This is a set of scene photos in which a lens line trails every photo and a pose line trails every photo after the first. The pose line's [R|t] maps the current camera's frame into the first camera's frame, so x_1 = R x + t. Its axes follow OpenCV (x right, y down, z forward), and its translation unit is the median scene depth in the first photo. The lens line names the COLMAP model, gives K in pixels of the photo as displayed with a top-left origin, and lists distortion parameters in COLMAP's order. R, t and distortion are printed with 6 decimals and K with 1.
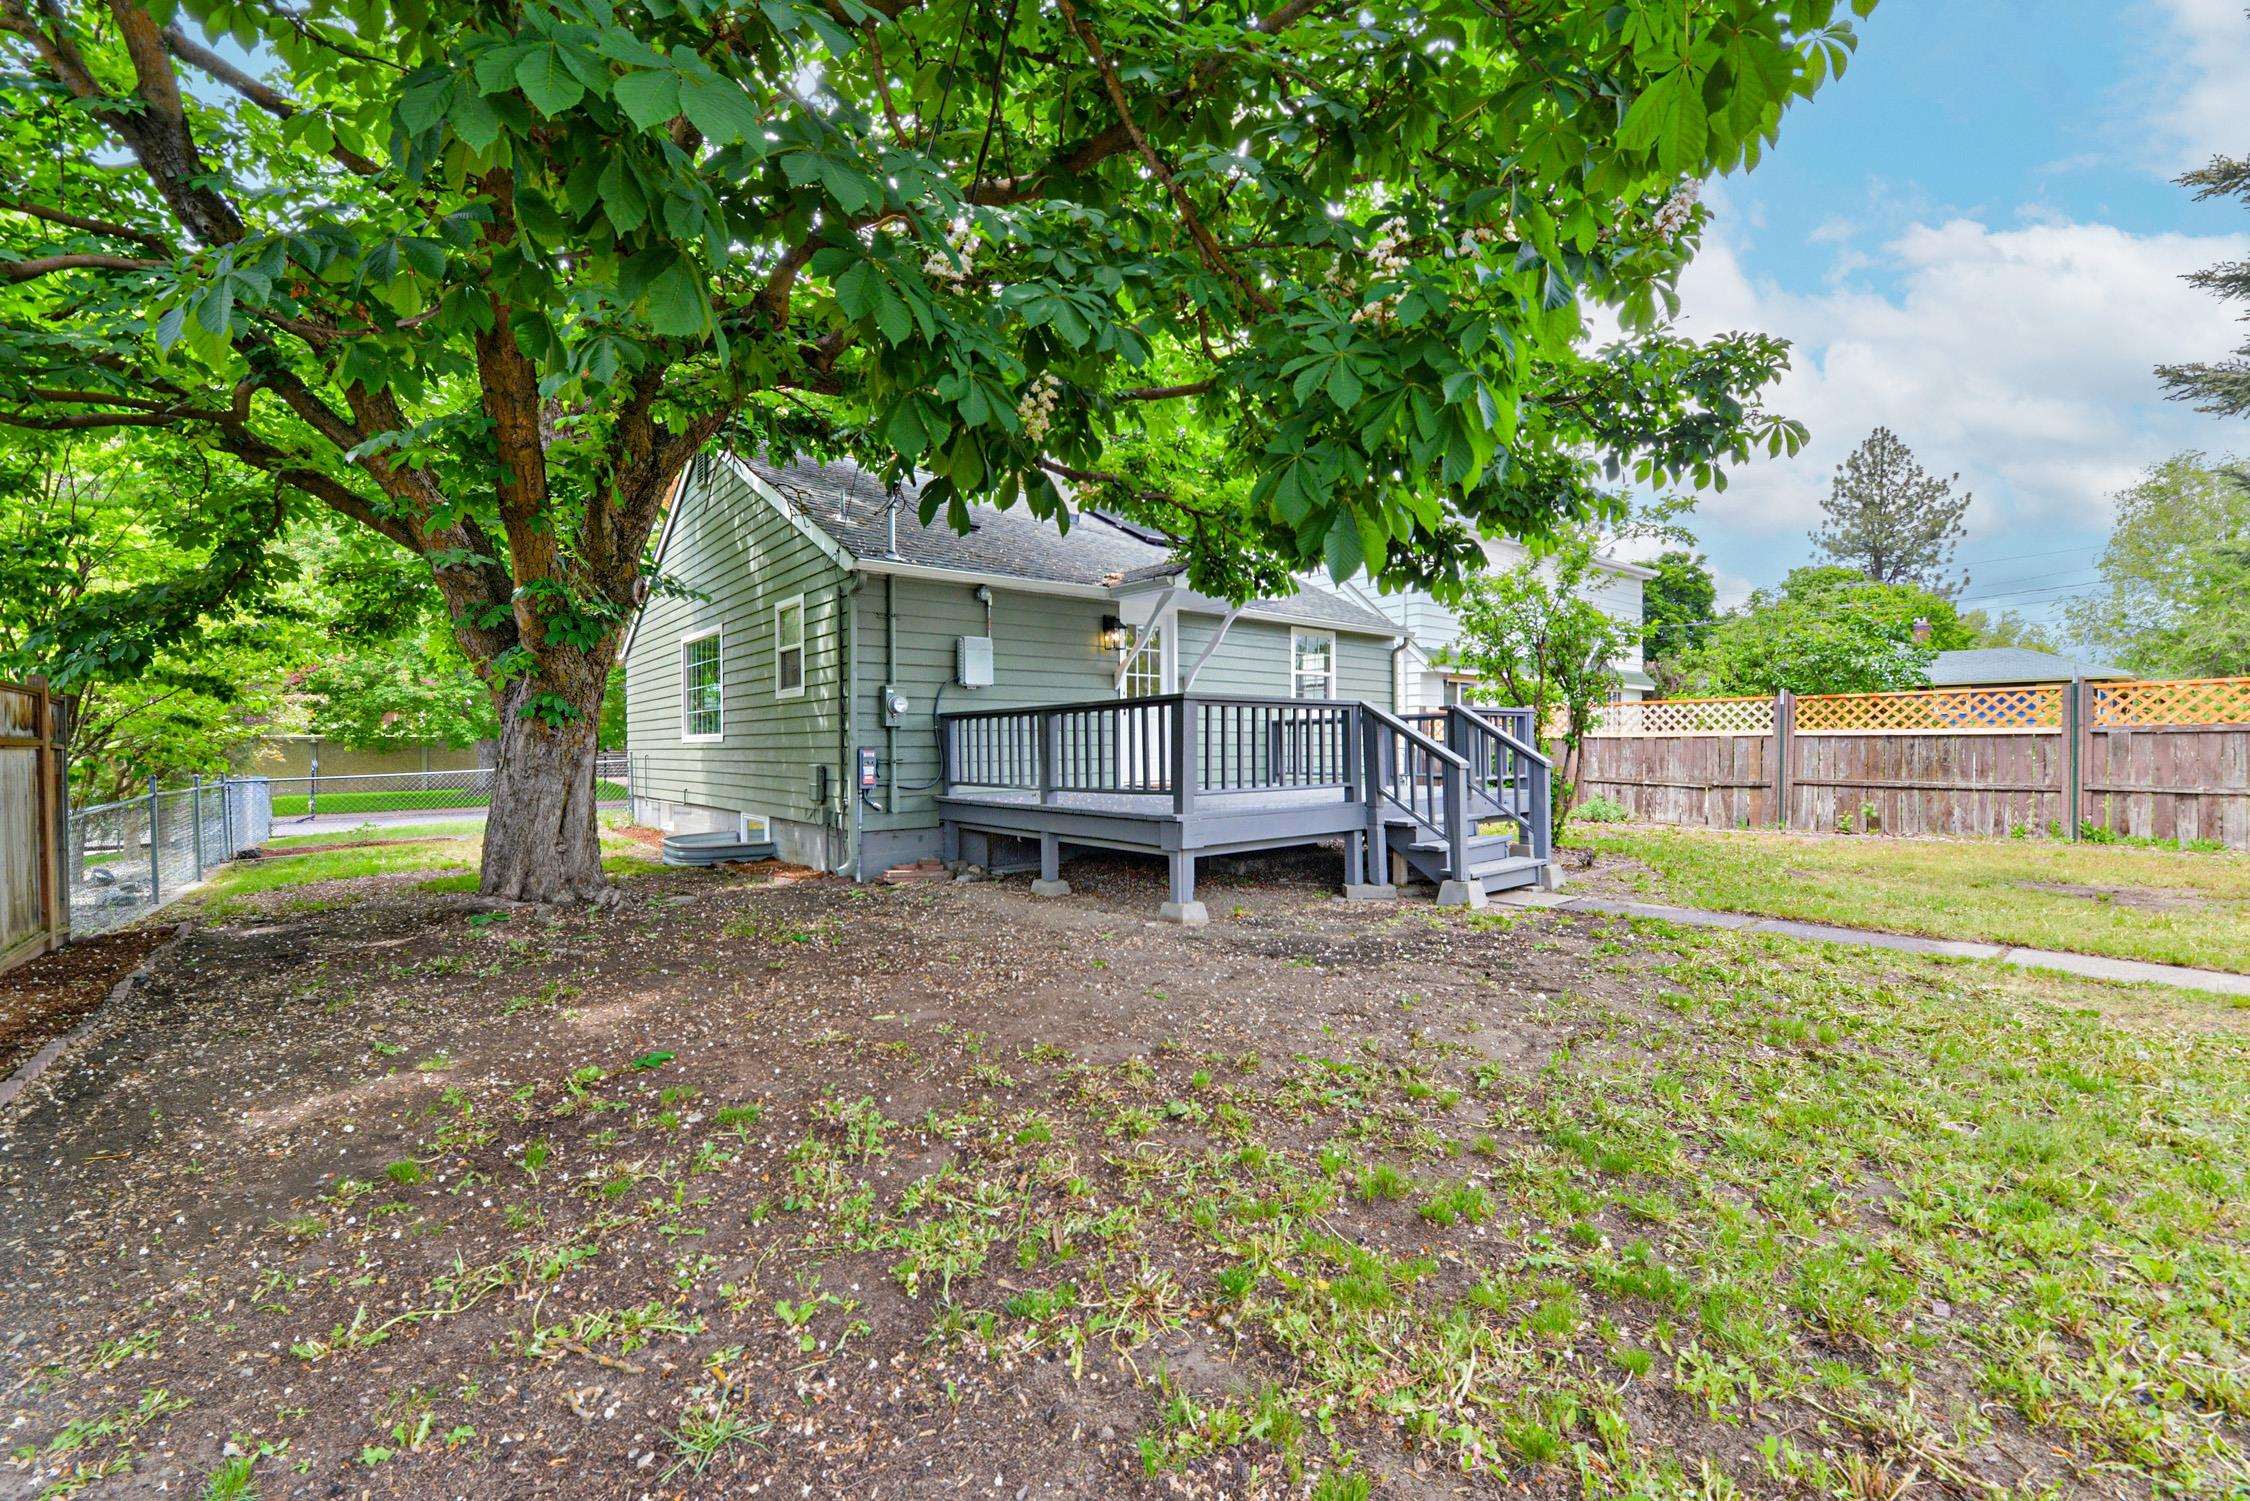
lens RADIAL K [[897.2, 0, 1125.0], [0, 897.2, 750.5], [0, 0, 1]] dist [-0.007948, 0.000068]
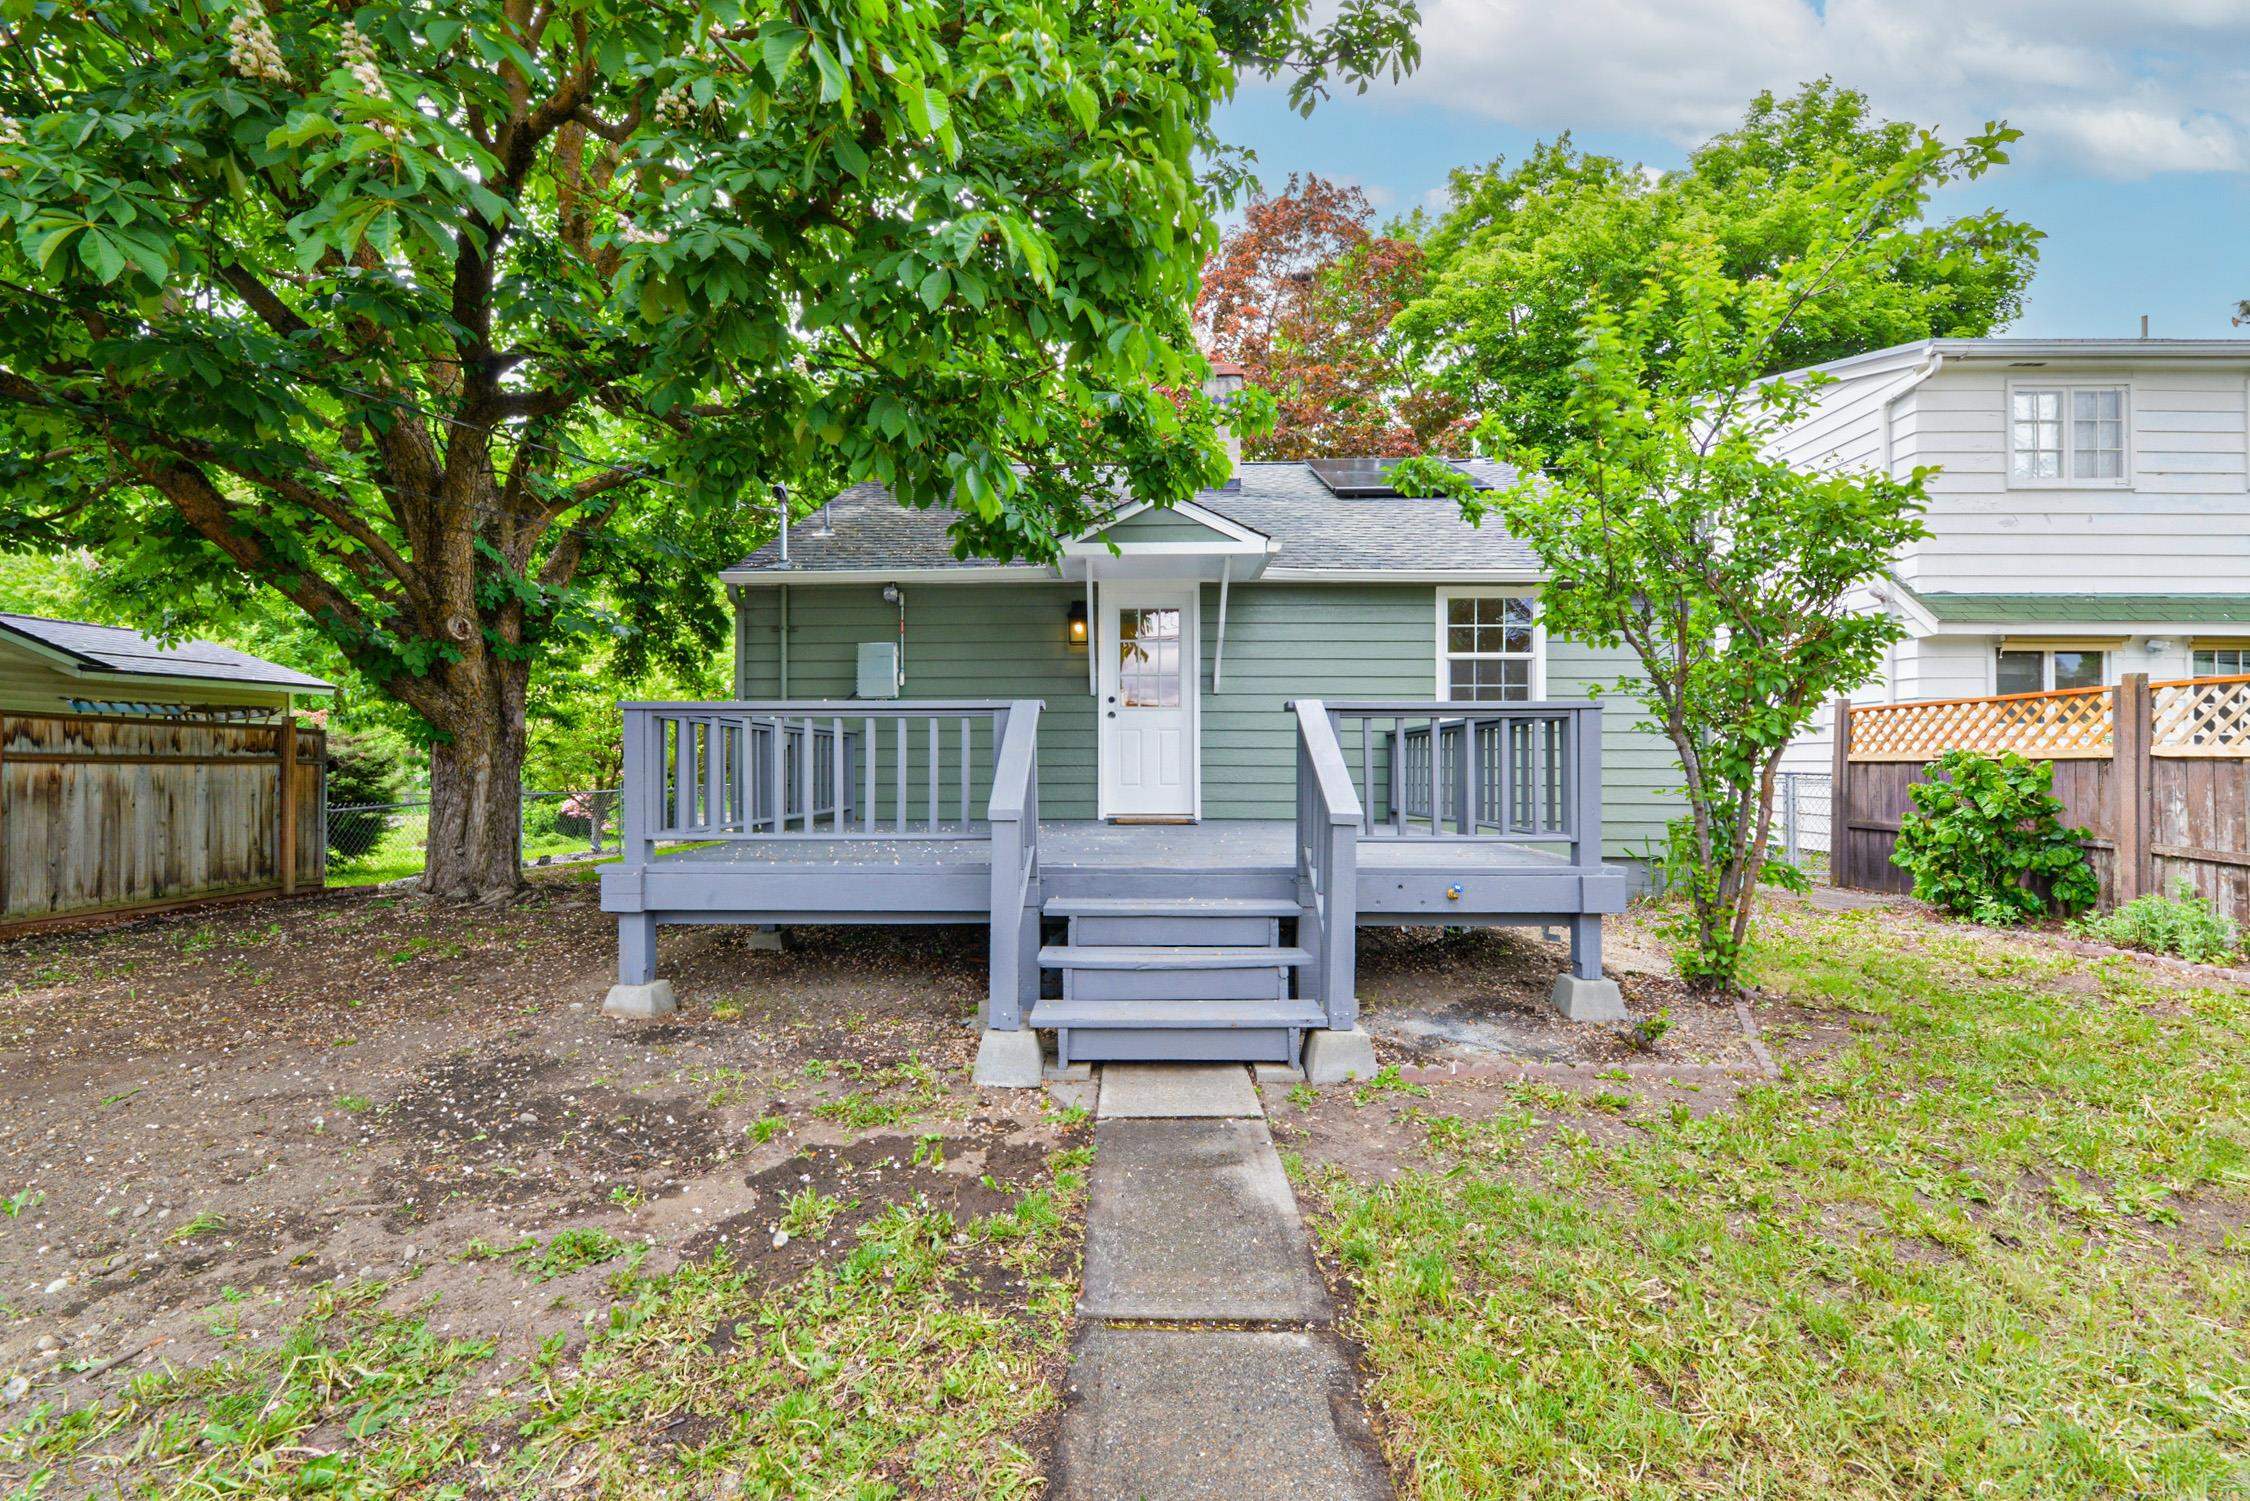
lens RADIAL K [[897.2, 0, 1125.0], [0, 897.2, 750.5], [0, 0, 1]] dist [-0.007948, 0.000068]
pose [[0.754365, 0.001810, -0.656453, 0.593599], [-0.004757, 0.999985, -0.002709, -0.018821], [0.656438, 0.005166, 0.754362, 0.480982]]
